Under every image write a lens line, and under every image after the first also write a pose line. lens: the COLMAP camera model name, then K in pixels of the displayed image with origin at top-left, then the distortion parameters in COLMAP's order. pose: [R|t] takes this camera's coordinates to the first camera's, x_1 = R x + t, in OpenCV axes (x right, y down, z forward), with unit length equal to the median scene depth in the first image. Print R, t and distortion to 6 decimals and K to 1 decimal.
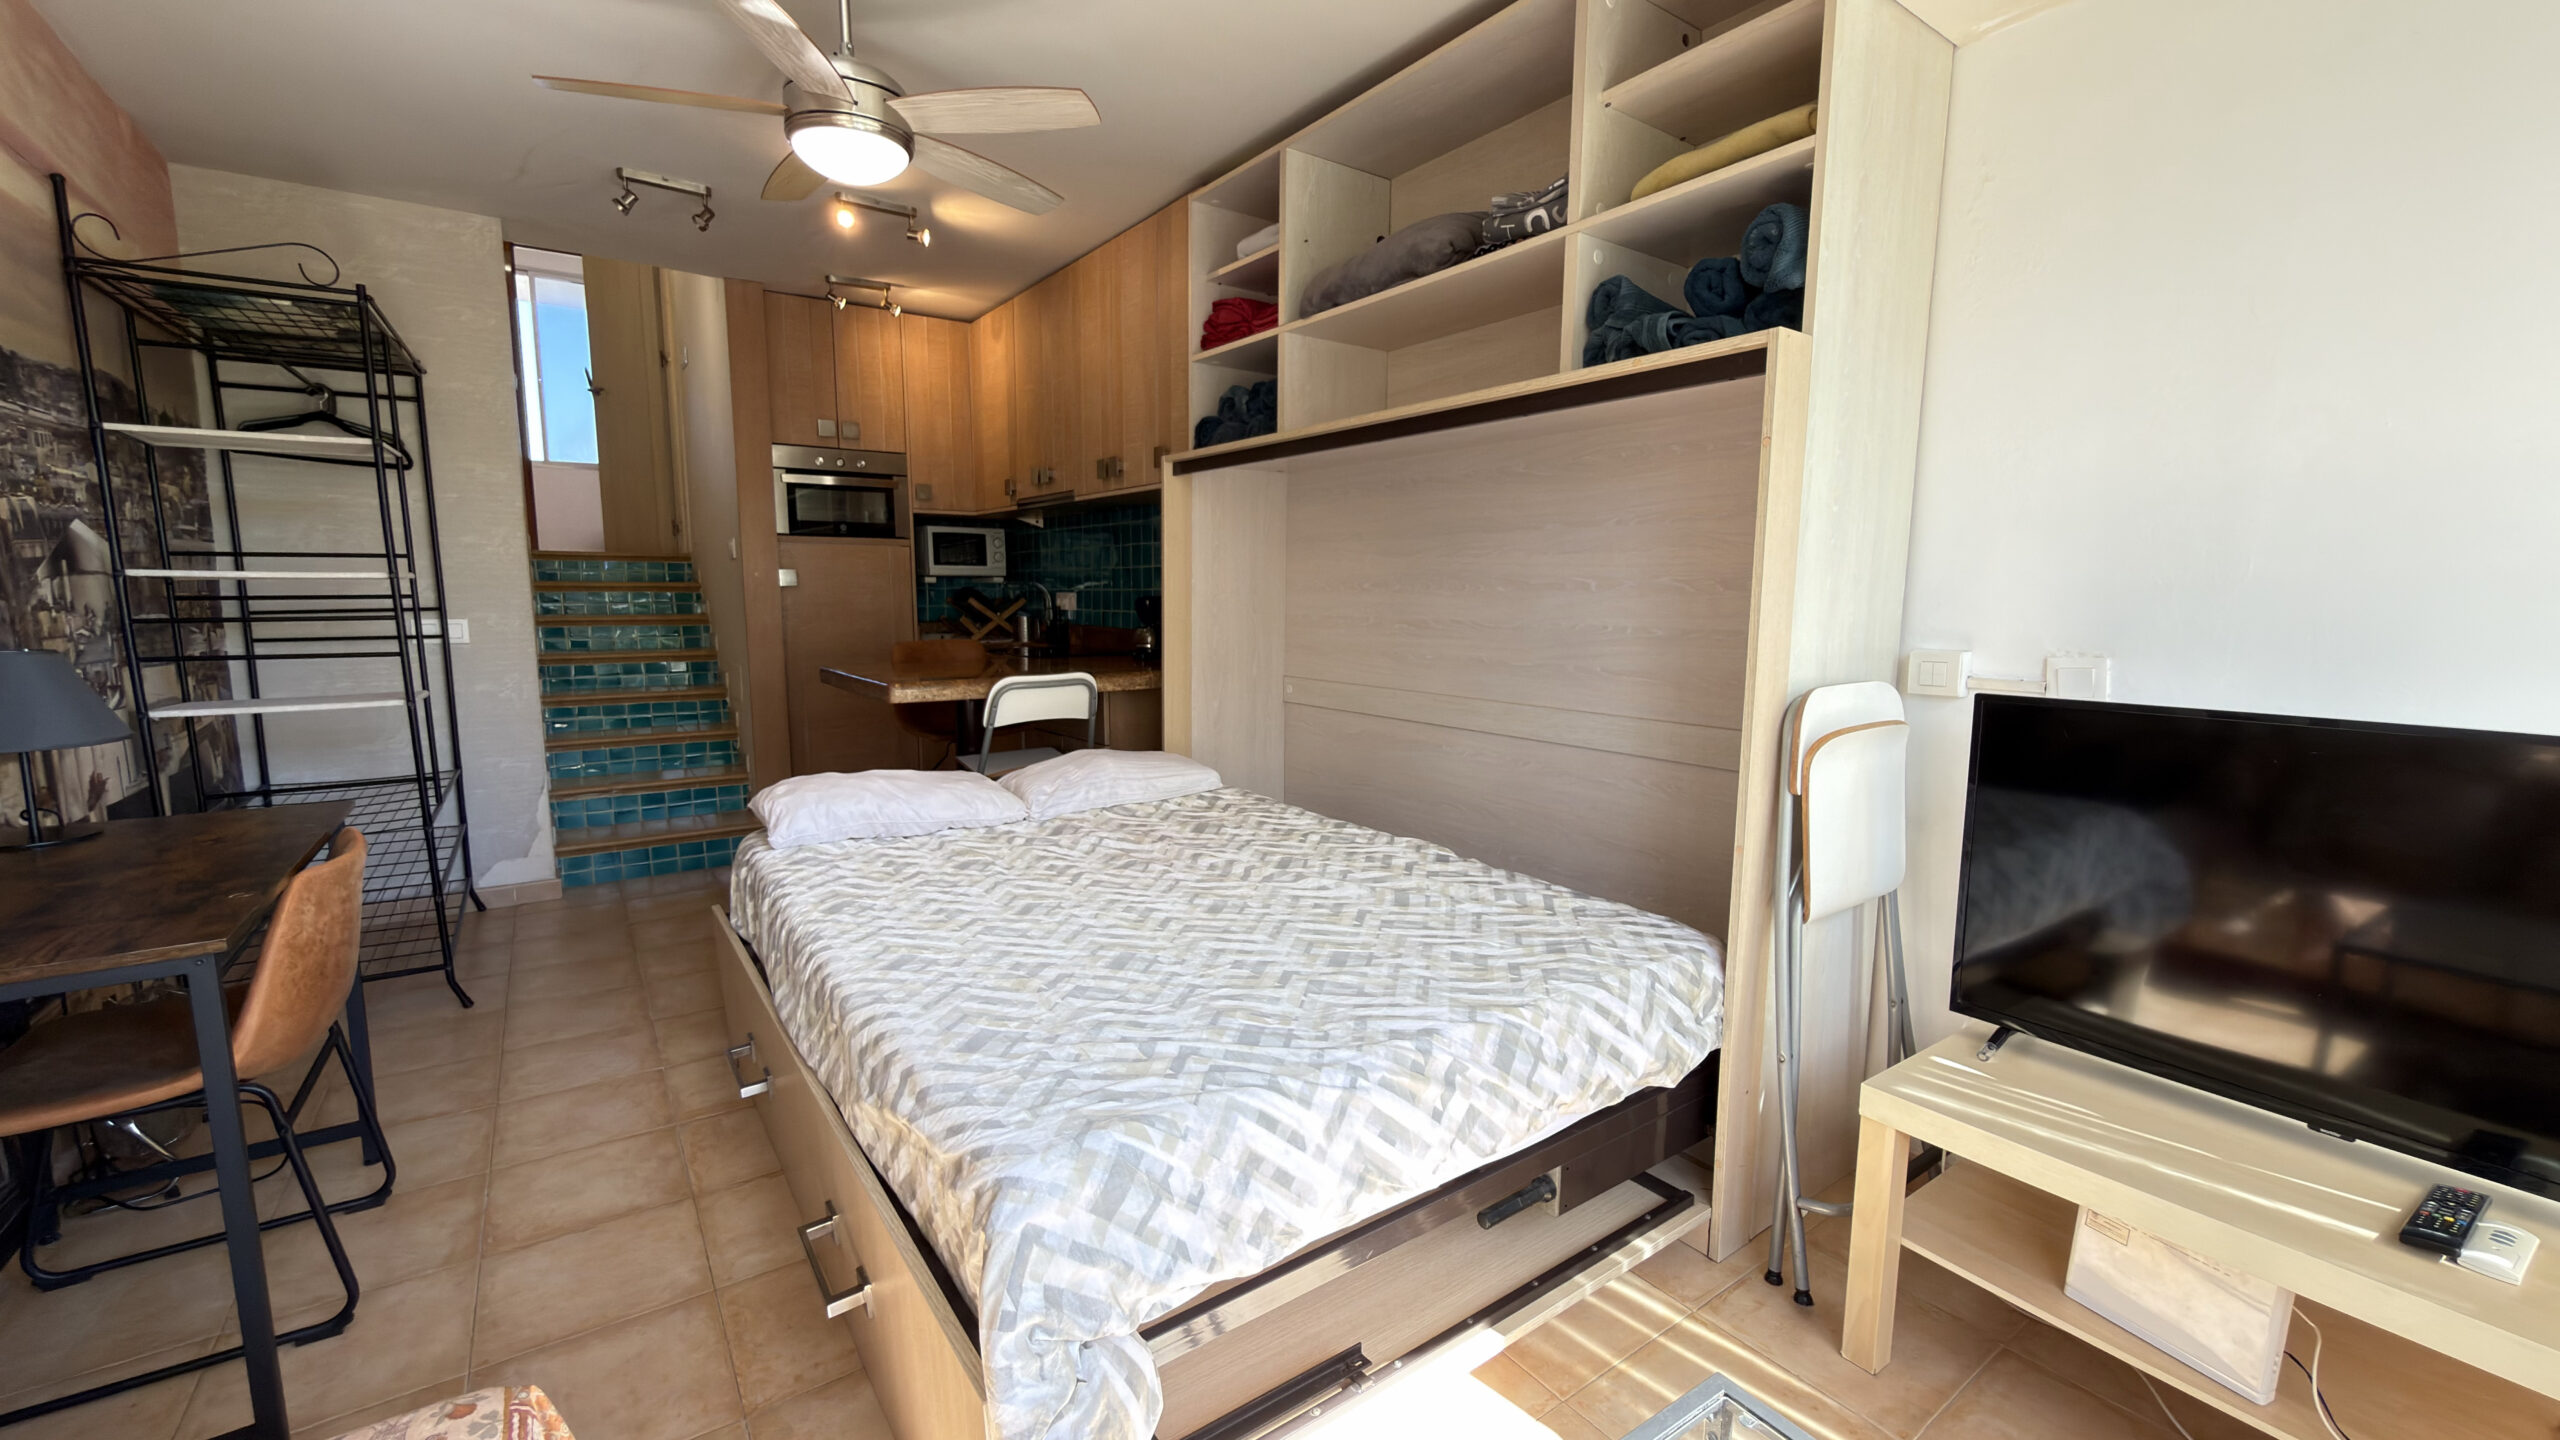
lens RADIAL K [[1024.0, 0, 1278.3], [0, 1024.0, 721.7], [0, 0, 1]] dist [0.000651, 0.000003]
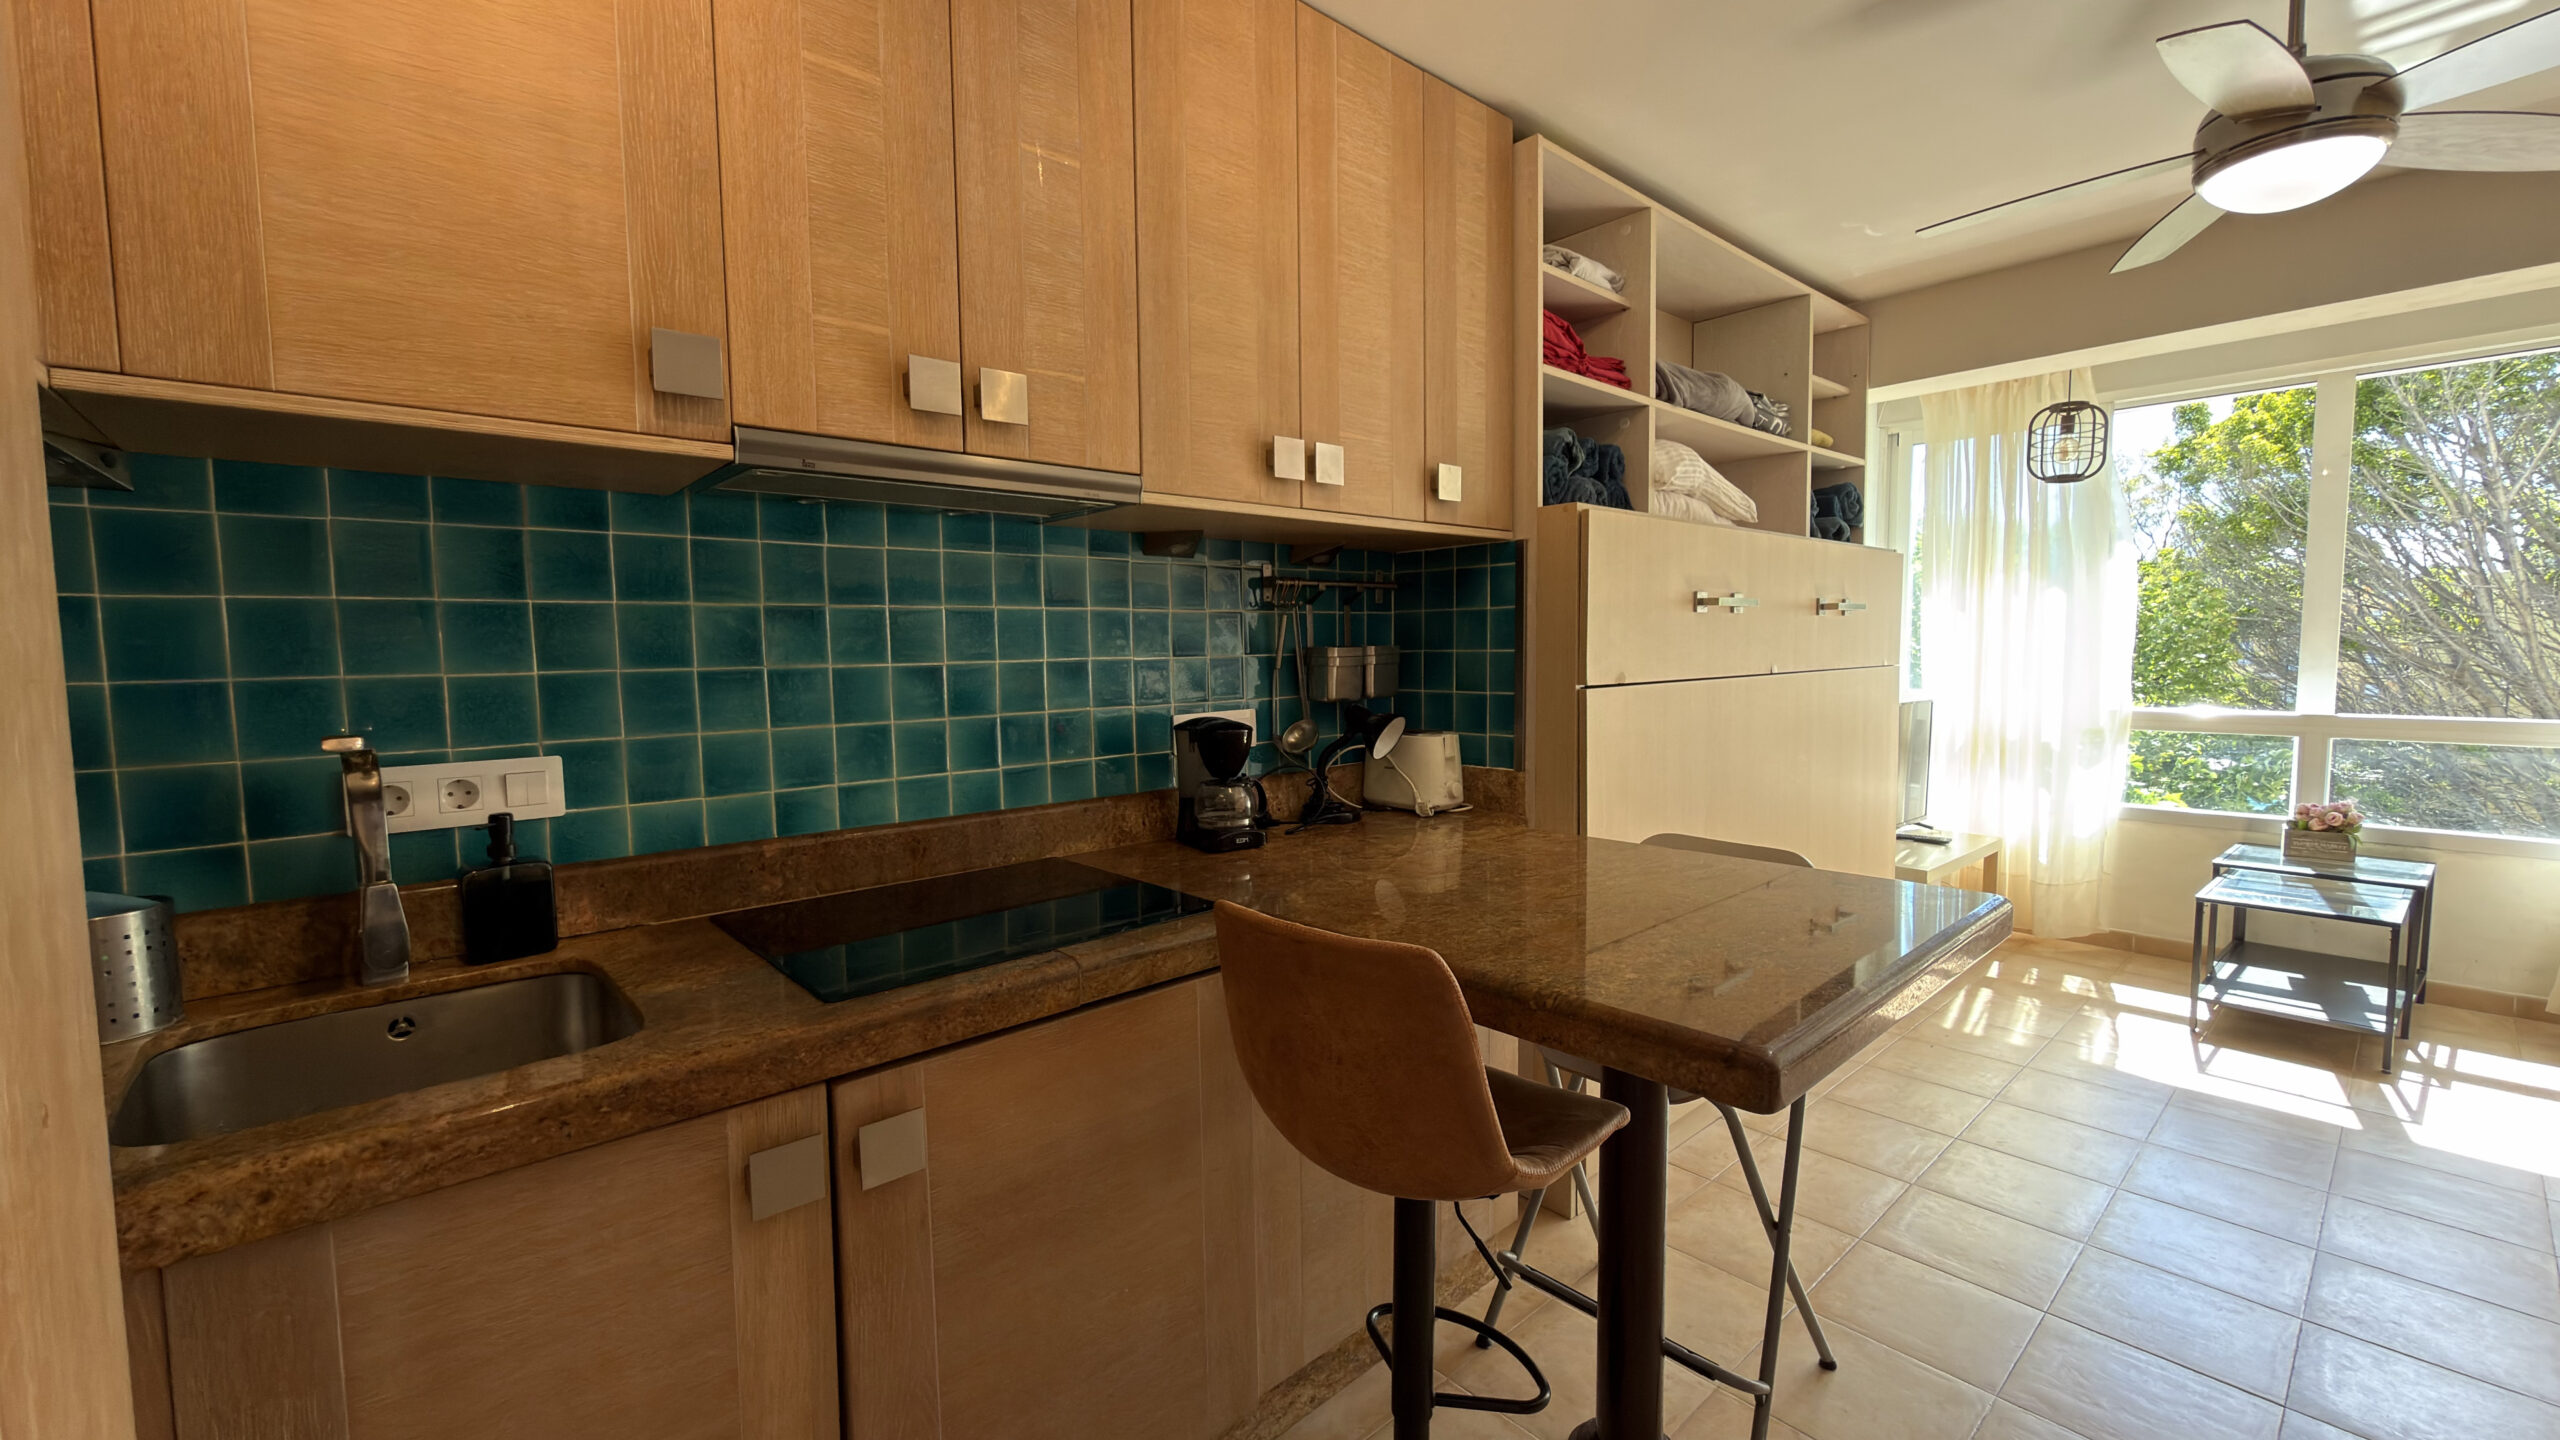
lens RADIAL K [[1024.0, 0, 1276.1], [0, 1024.0, 720.5], [0, 0, 1]] dist [0.000651, 0.000003]
pose [[-0.109545, -0.078829, 0.990851, -0.668573], [0.140944, 0.985546, 0.093990, -0.178344], [-0.983938, 0.149950, -0.096851, 1.100916]]
